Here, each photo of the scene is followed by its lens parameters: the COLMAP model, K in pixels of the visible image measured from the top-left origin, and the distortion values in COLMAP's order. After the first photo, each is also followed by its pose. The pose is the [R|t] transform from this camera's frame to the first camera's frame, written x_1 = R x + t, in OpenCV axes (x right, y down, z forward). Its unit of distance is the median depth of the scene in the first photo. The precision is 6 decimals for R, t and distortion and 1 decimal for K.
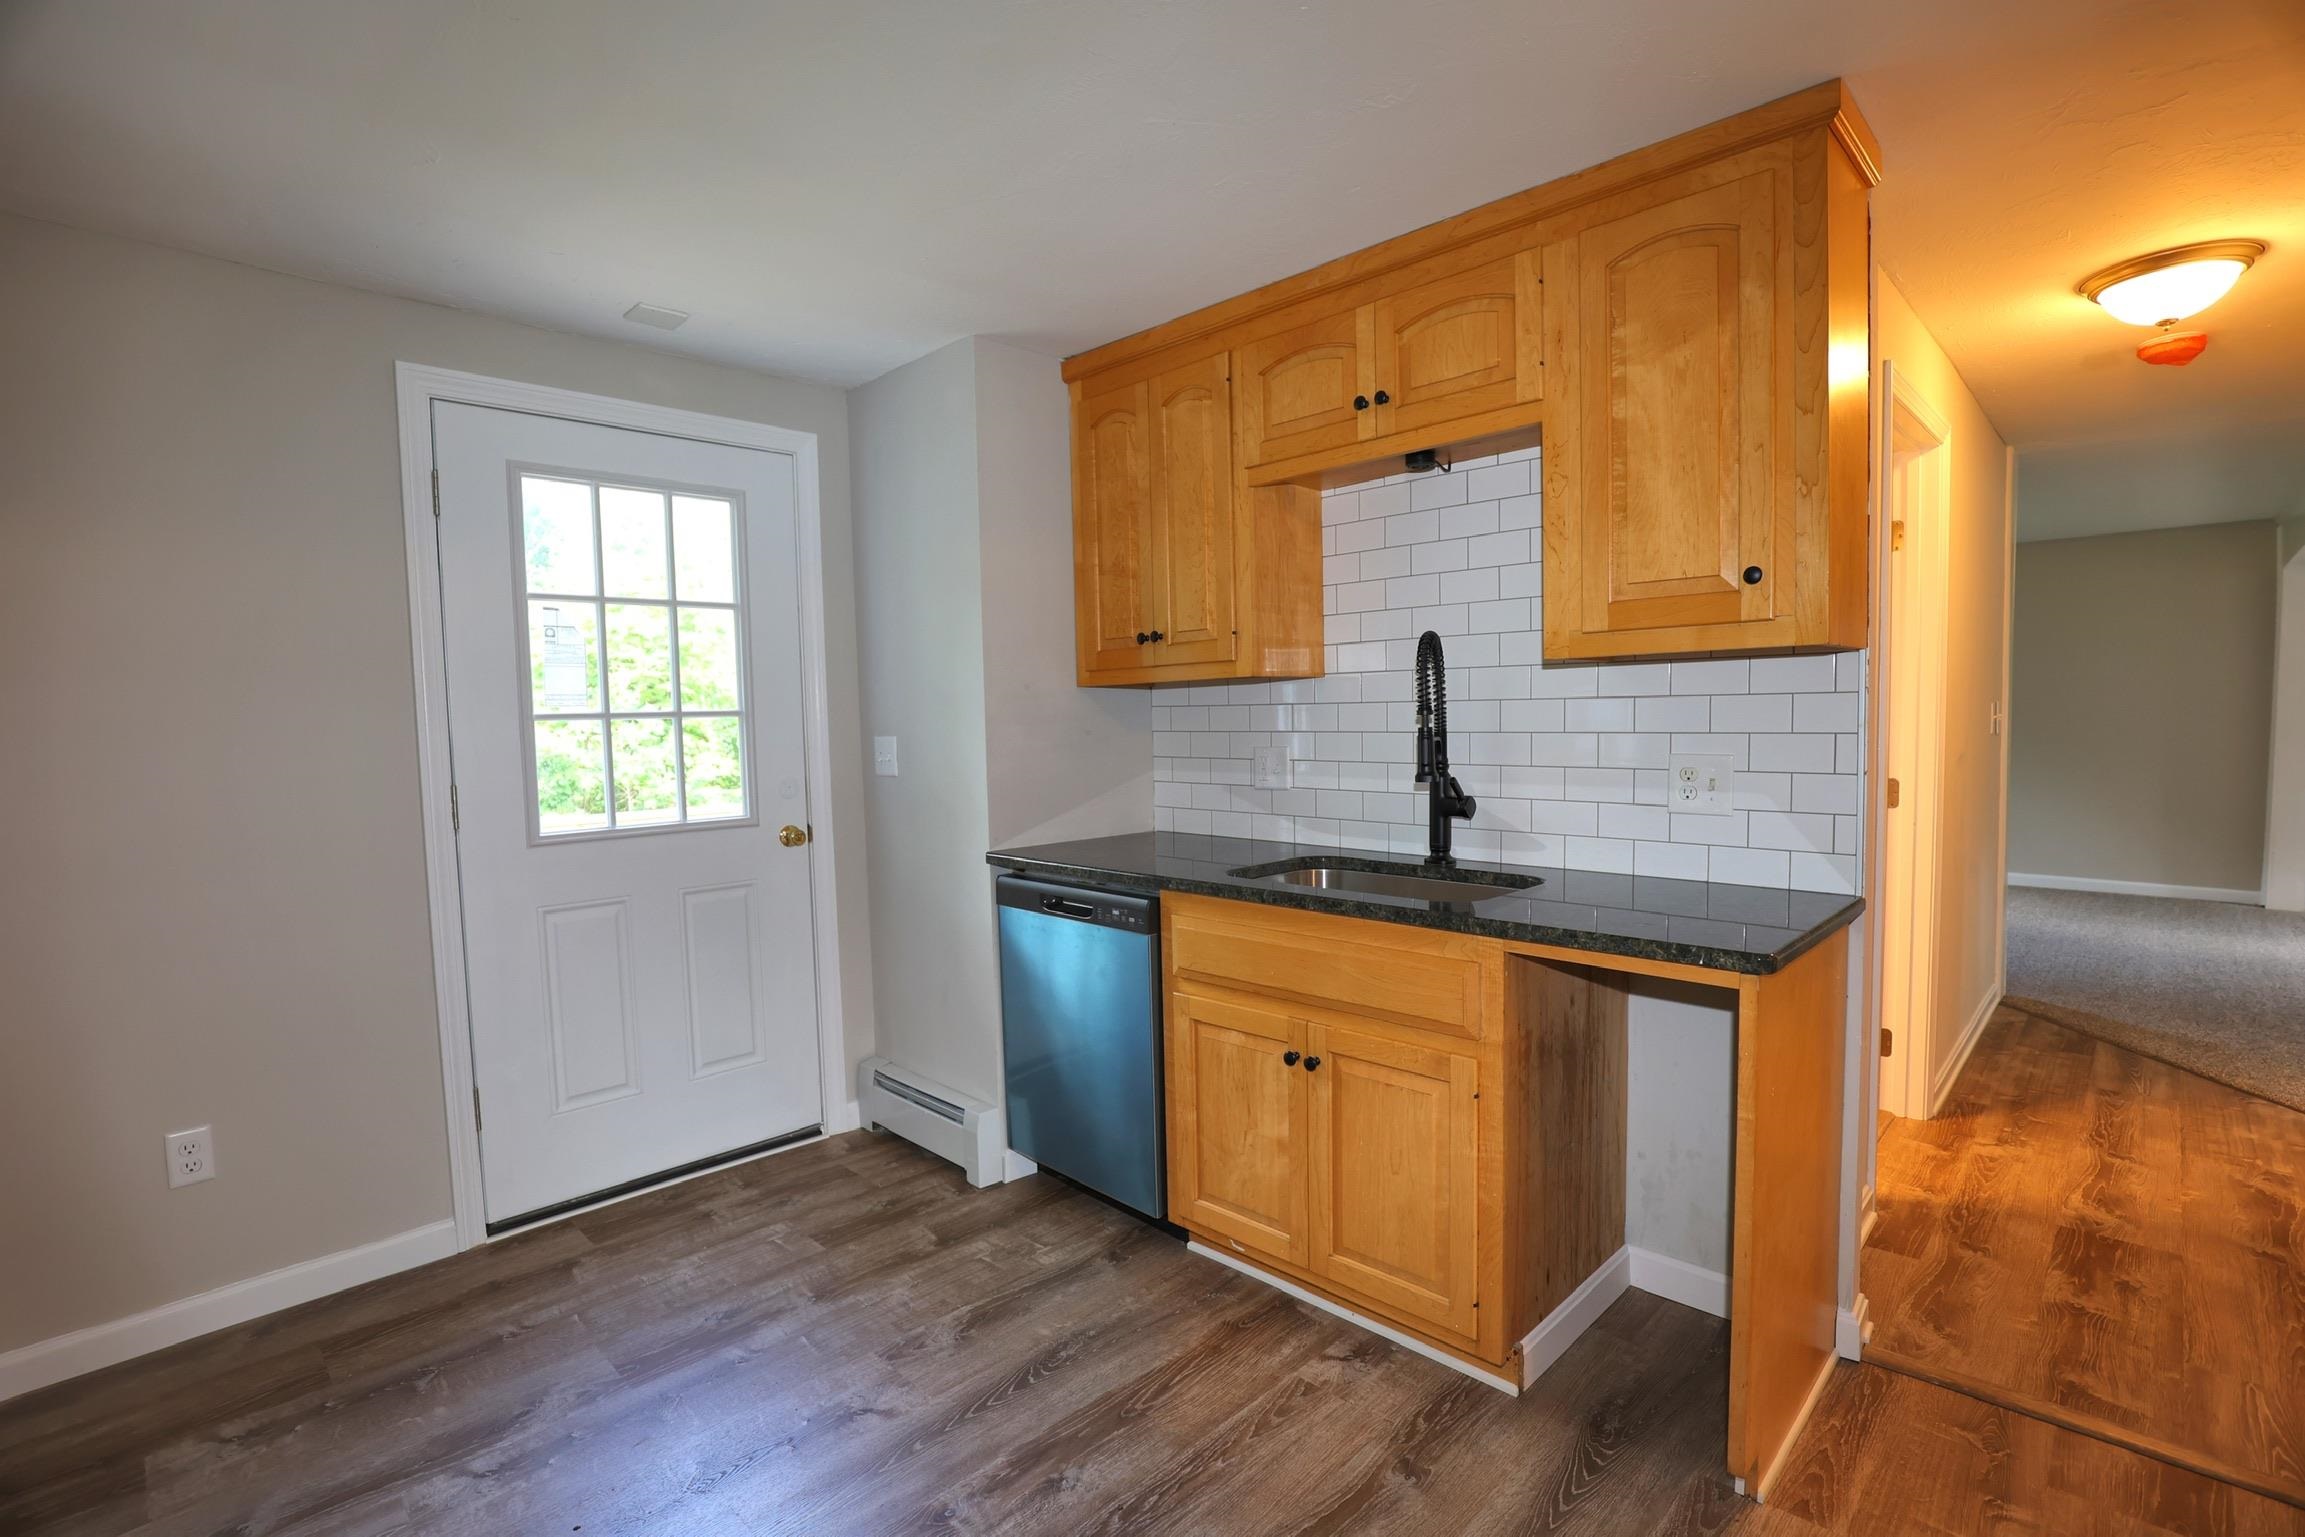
lens RADIAL K [[1061.4, 0, 1207.9], [0, 1061.4, 766.5], [0, 0, 1]] dist [-0.000221, 0.000134]
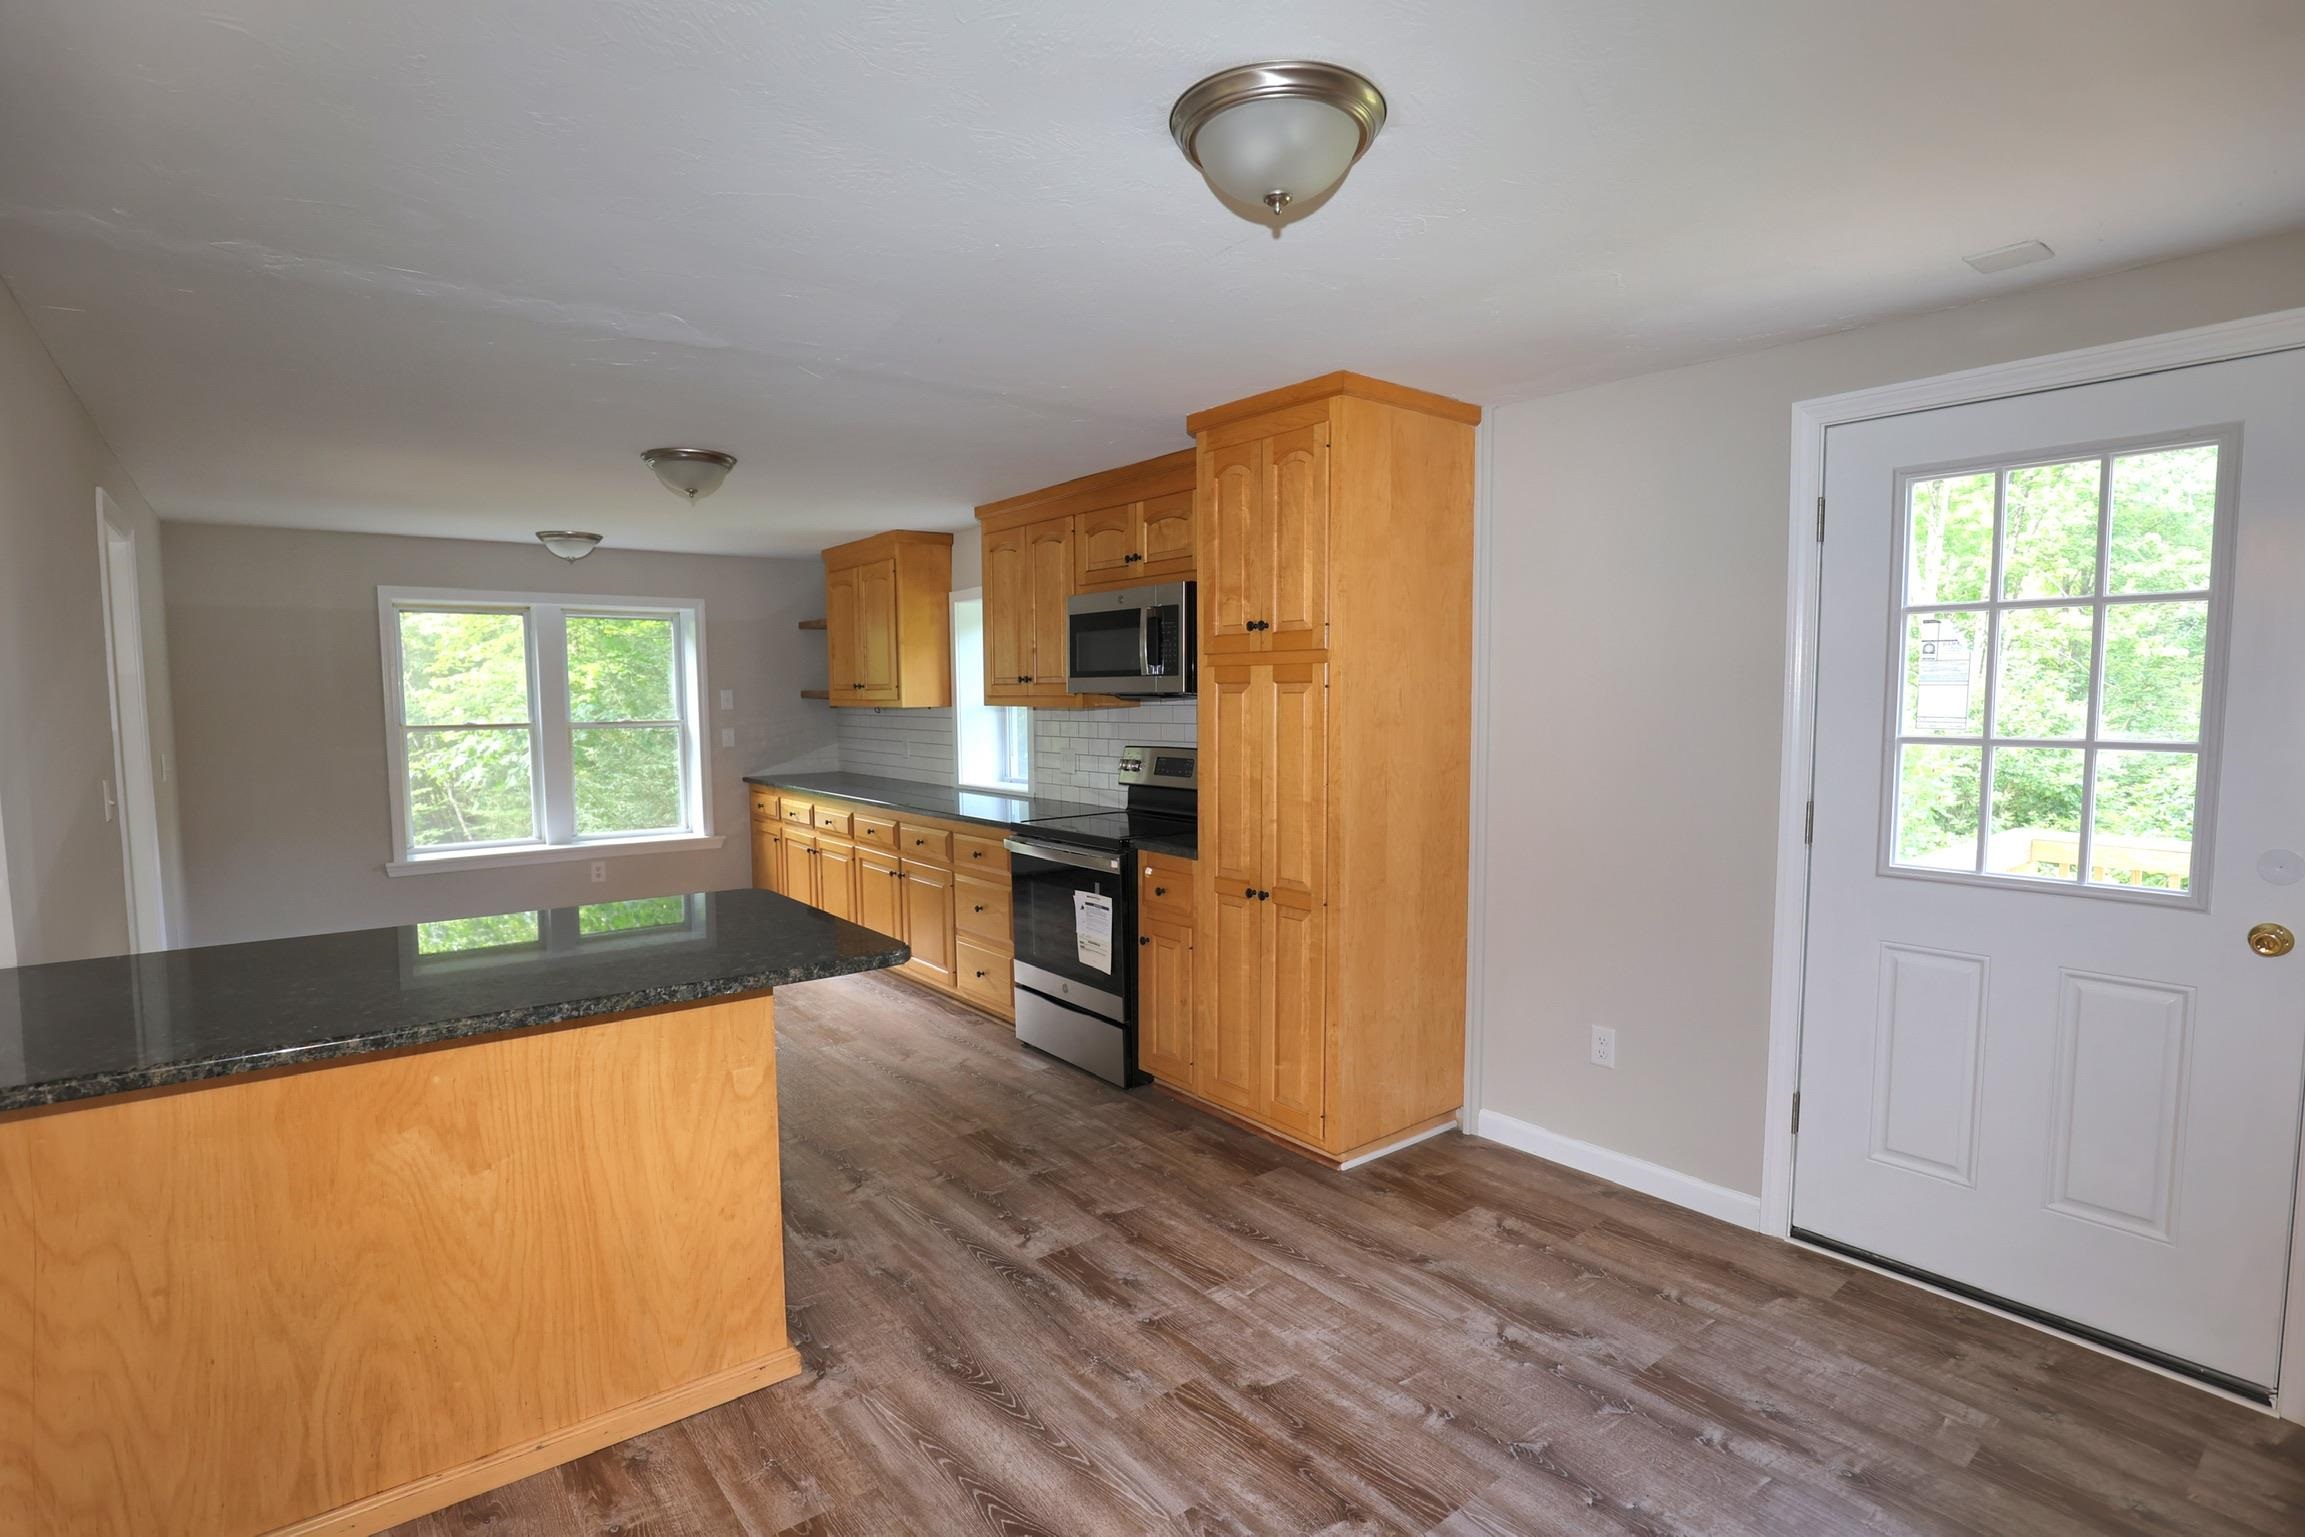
lens RADIAL K [[1165.1, 0, 1152.5], [0, 1165.1, 768.5], [0, 0, 1]] dist [-0.002154, 0.000235]
pose [[-0.129776, 0.089589, -0.987488, 0.471794], [-0.050527, 0.994018, 0.096821, -0.088294], [0.990255, 0.062460, -0.124473, 0.479232]]
